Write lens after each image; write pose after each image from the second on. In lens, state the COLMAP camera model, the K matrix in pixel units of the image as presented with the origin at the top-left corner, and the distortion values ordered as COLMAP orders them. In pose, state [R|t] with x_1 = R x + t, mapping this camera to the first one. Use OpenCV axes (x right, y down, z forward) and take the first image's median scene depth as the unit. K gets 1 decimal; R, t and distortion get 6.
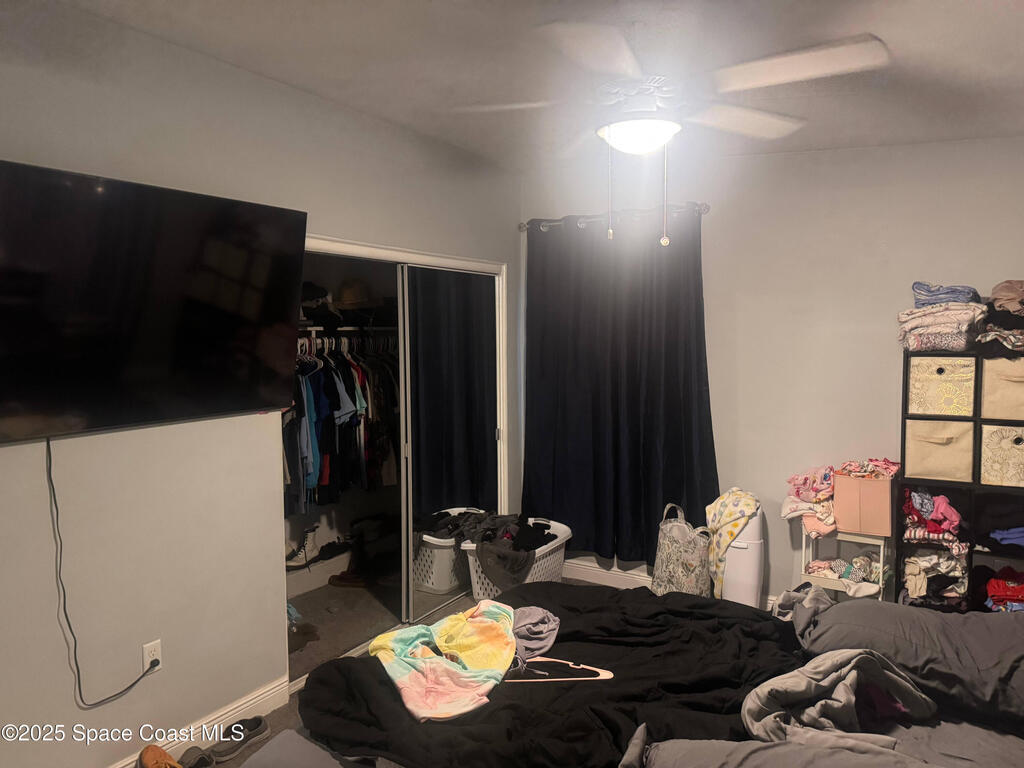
lens RADIAL K [[719.7, 0, 512.0], [0, 719.7, 384.0], [0, 0, 1]] dist [0.090126, -0.146098]
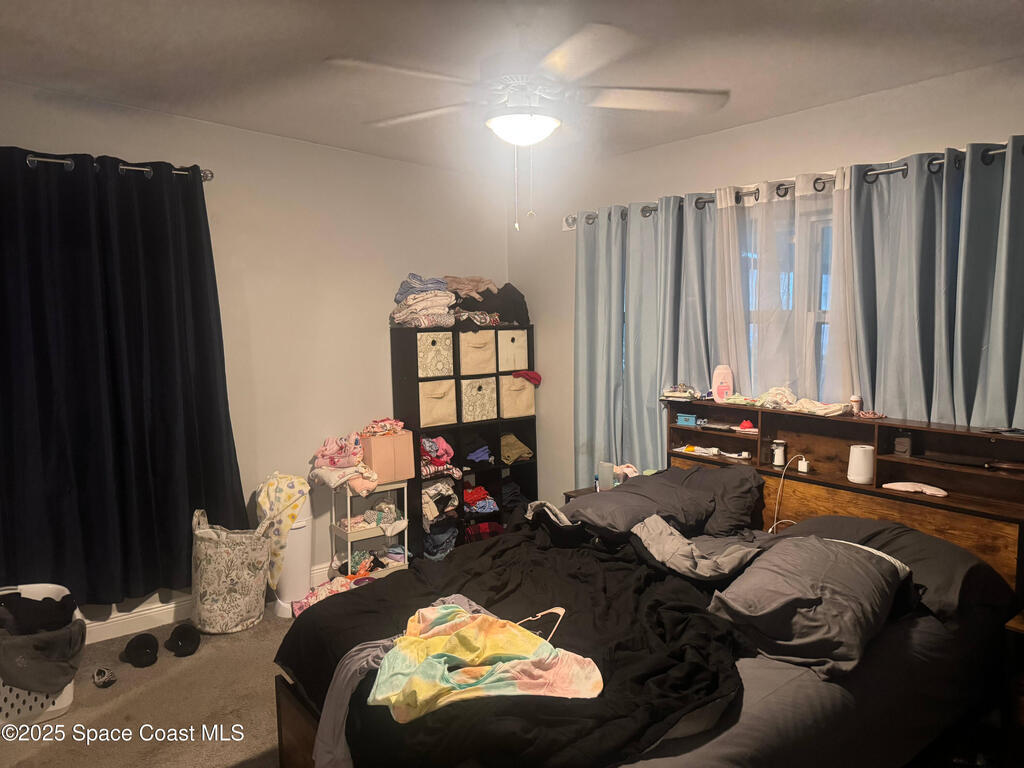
lens RADIAL K [[719.7, 0, 512.0], [0, 719.7, 384.0], [0, 0, 1]] dist [0.090126, -0.146098]
pose [[0.345396, -0.088212, 0.934302, -0.578979], [0.075570, 0.994954, 0.066002, -0.019113], [-0.935409, 0.047808, 0.350320, 0.414997]]
